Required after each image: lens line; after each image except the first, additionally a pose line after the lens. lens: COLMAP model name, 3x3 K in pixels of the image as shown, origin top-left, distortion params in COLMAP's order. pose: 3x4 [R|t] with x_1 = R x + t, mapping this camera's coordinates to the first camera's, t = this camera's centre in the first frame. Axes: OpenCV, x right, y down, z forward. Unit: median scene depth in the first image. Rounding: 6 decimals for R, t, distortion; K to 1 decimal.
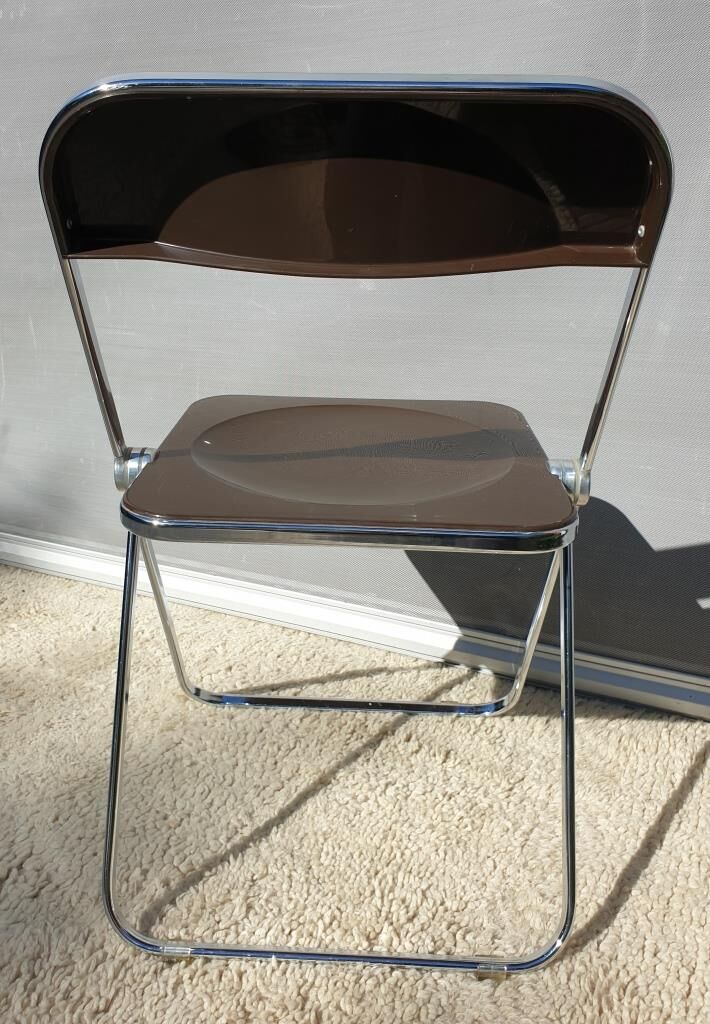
lens RADIAL K [[832.8, 0, 324.7], [0, 832.8, 464.8], [0, 0, 1]] dist [-0.029519, 0.057452]
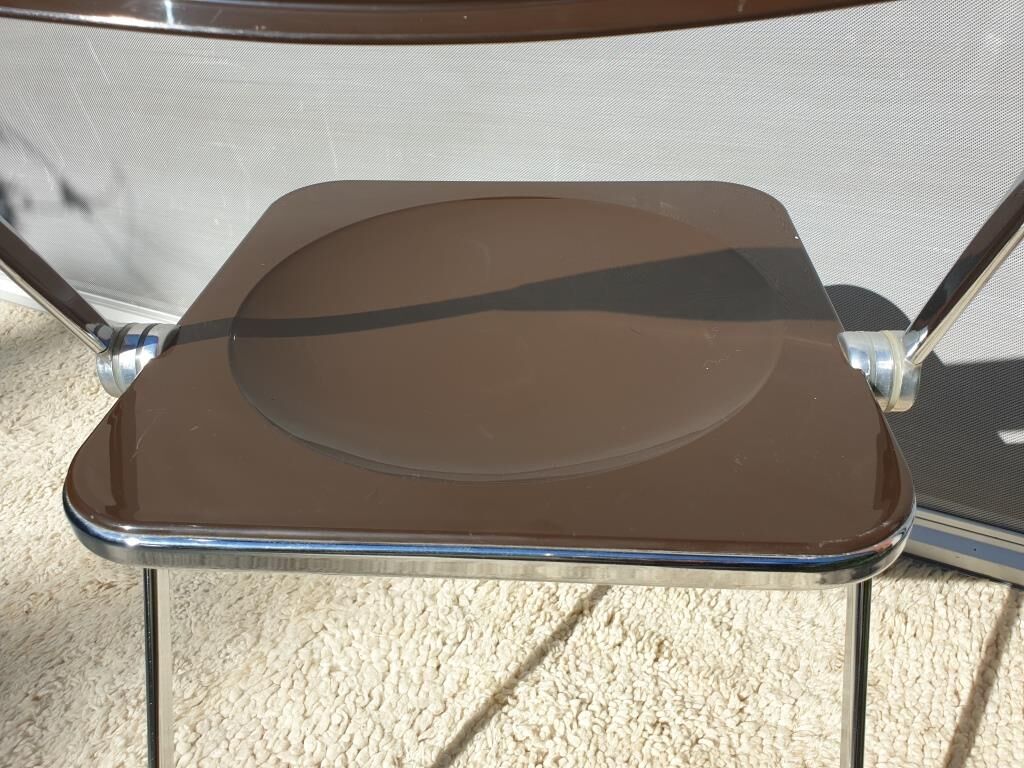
lens RADIAL K [[816.3, 0, 522.9], [0, 816.3, 388.0], [0, 0, 1]] dist [-0.014867, 0.031029]
pose [[0.999322, -0.026316, -0.025738, 0.047565], [0.032260, 0.962862, 0.268060, -0.096829], [0.017728, -0.268708, 0.963058, 0.341771]]
